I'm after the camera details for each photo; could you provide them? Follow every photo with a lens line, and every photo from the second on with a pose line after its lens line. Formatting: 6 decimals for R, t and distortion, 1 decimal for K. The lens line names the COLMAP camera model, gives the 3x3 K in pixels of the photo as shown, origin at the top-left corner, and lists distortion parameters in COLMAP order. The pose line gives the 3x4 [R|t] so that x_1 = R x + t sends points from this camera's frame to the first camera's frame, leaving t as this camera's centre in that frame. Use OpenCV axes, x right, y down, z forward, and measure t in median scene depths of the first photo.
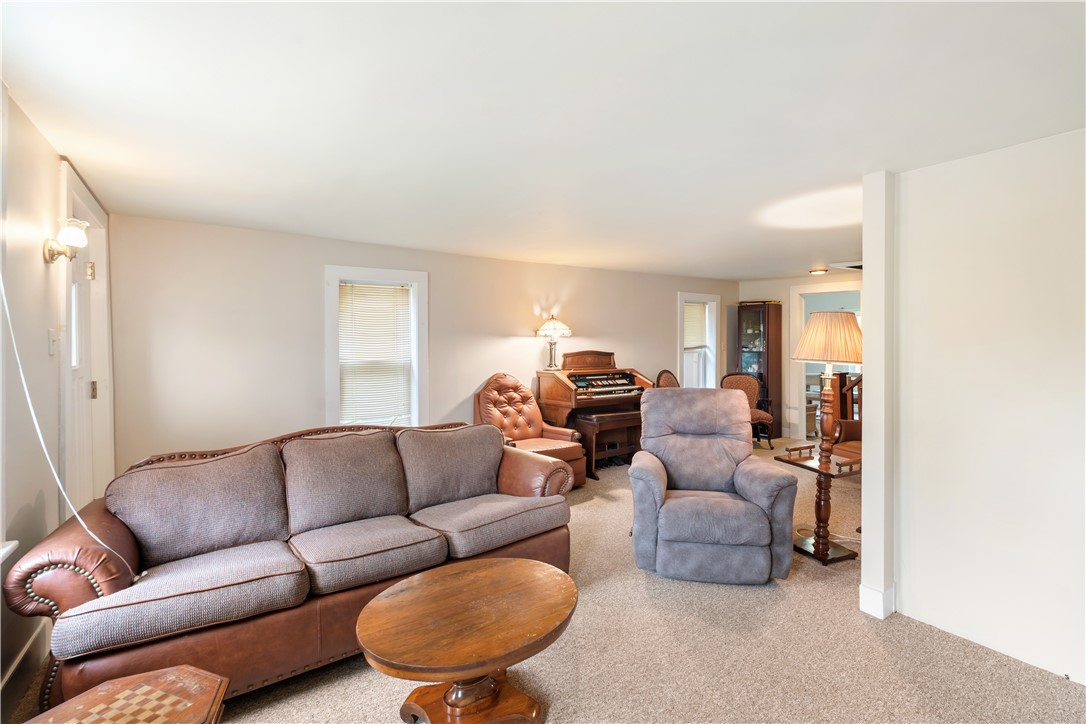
lens RADIAL K [[485.1, 0, 526.7], [0, 485.1, 341.9], [0, 0, 1]] dist [-0.002596, 0.000870]
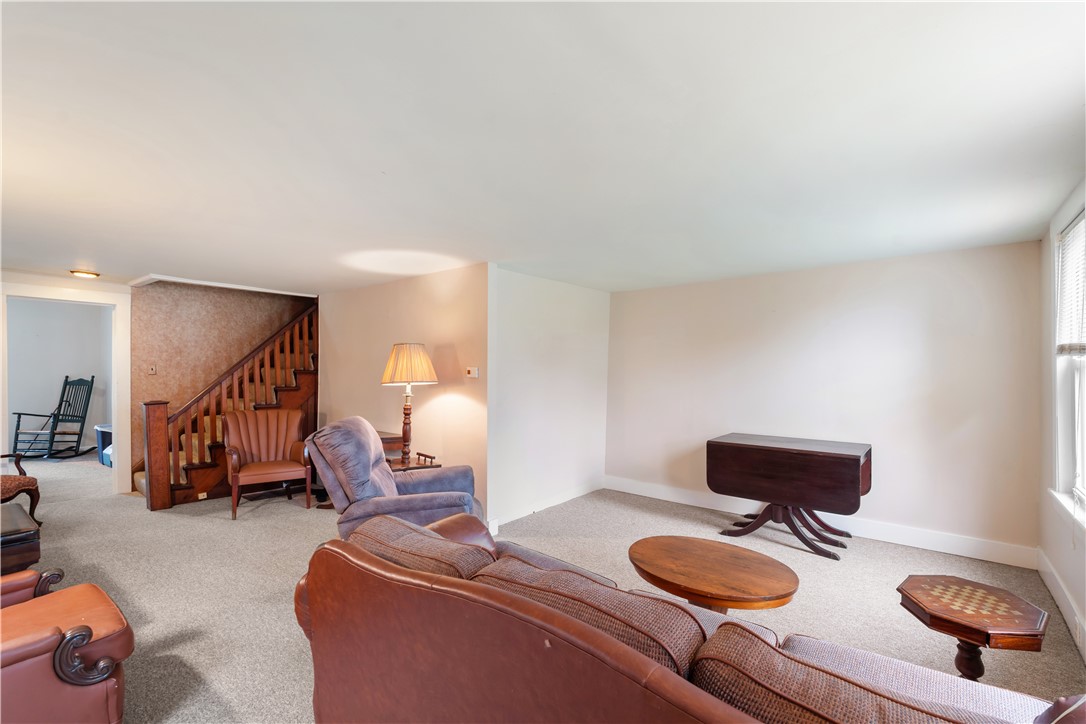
lens RADIAL K [[485.1, 0, 549.0], [0, 485.1, 365.6], [0, 0, 1]] dist [-0.002596, 0.000870]
pose [[-0.310286, -0.004107, 0.950634, -0.357677], [-0.000291, 0.999991, 0.004225, -0.004570], [-0.950643, 0.001034, -0.310285, 0.521224]]
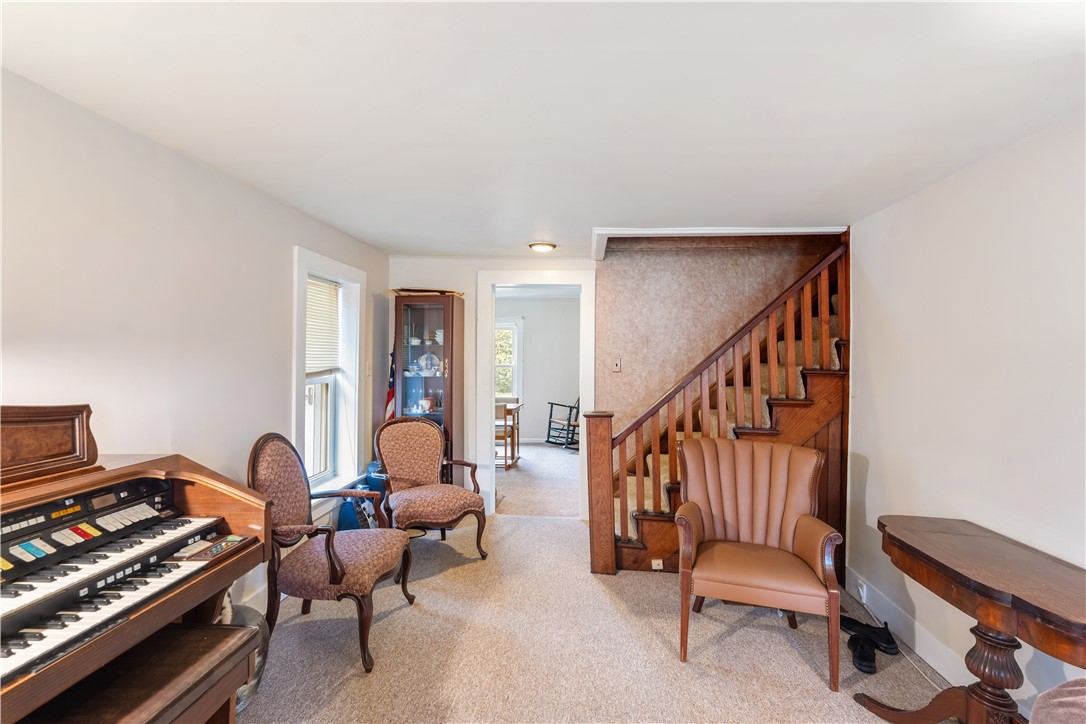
lens RADIAL K [[485.1, 0, 540.7], [0, 485.1, 359.3], [0, 0, 1]] dist [-0.002596, 0.000870]
pose [[0.616773, -0.000301, 0.787141, 0.115641], [-0.000620, 0.999999, 0.000869, -0.002334], [-0.787141, -0.001024, 0.616772, 0.601252]]
